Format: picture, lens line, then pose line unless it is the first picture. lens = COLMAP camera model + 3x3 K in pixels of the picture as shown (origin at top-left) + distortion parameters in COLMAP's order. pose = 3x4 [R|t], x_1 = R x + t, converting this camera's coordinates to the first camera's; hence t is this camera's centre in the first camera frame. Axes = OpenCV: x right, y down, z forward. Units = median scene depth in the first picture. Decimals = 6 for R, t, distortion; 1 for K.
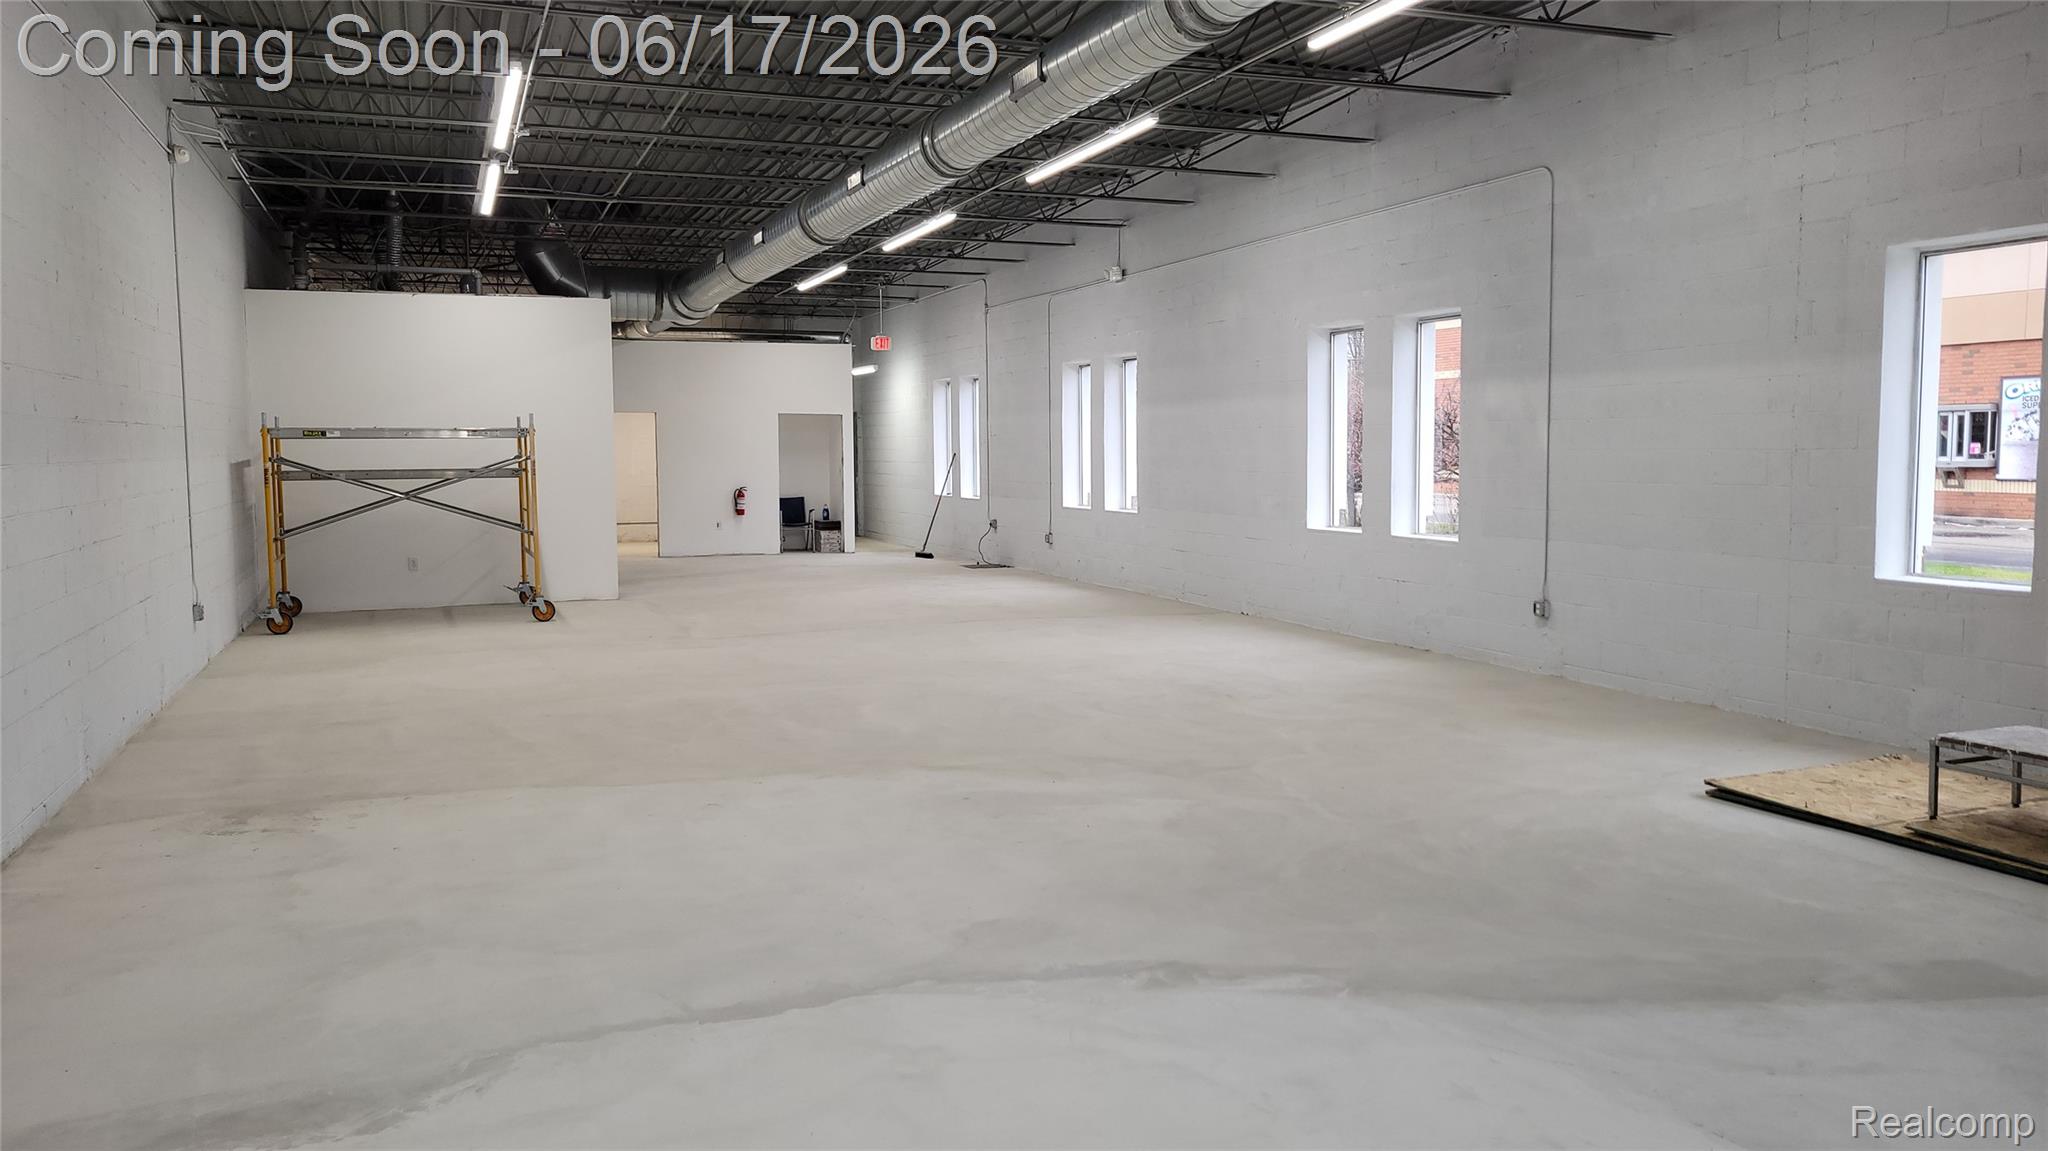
lens RADIAL K [[1553.5, 0, 1028.8], [0, 1553.5, 560.7], [0, 0, 1]] dist [0.053529, -0.022266]
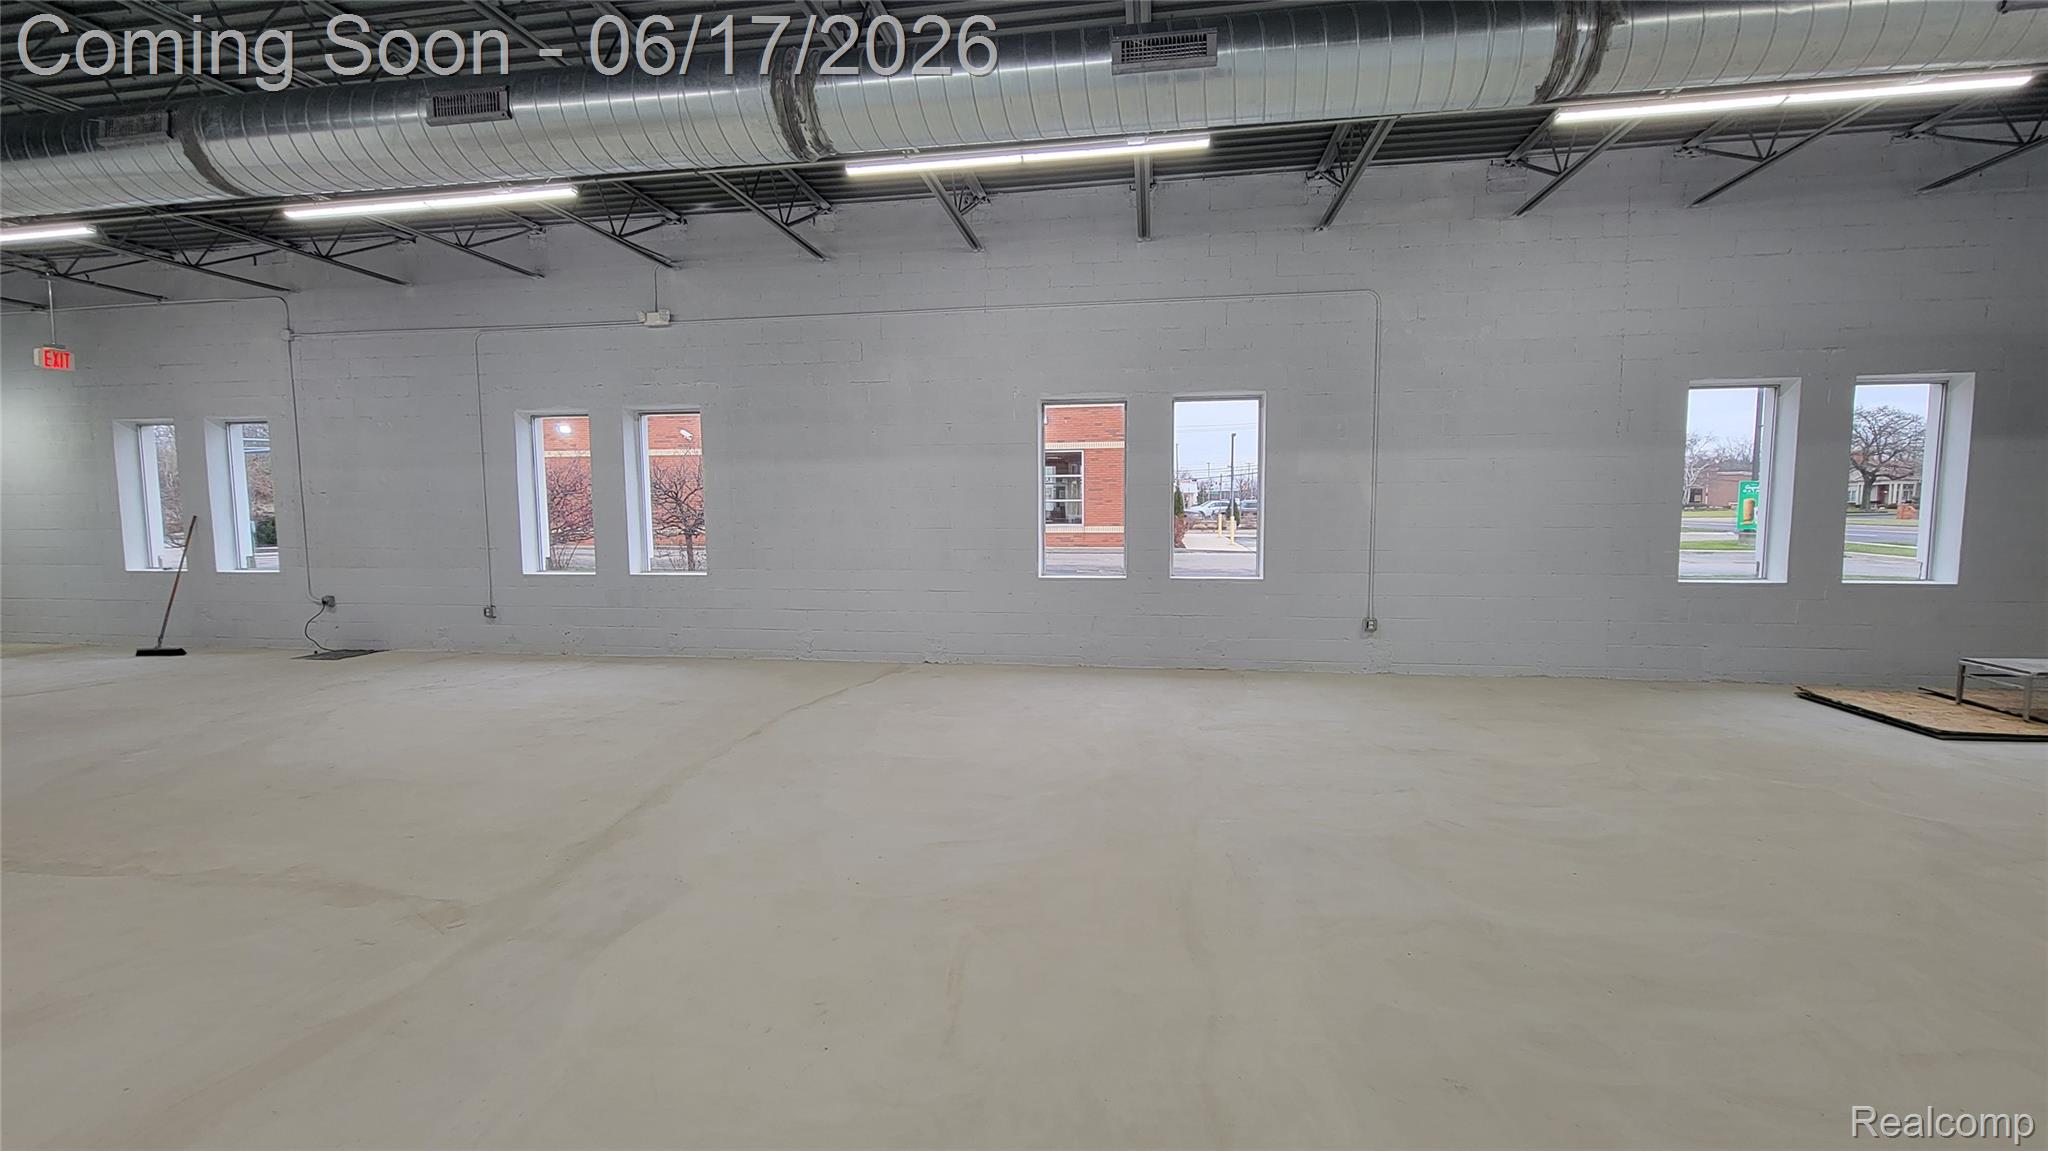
lens RADIAL K [[757.7, 0, 1026.9], [0, 757.7, 572.2], [0, 0, 1]] dist [0.004081, 0.000097]
pose [[0.492350, -0.078769, 0.866826, -0.179936], [0.068893, 0.996299, 0.051404, -0.032620], [-0.867666, 0.034410, 0.495955, 0.452479]]
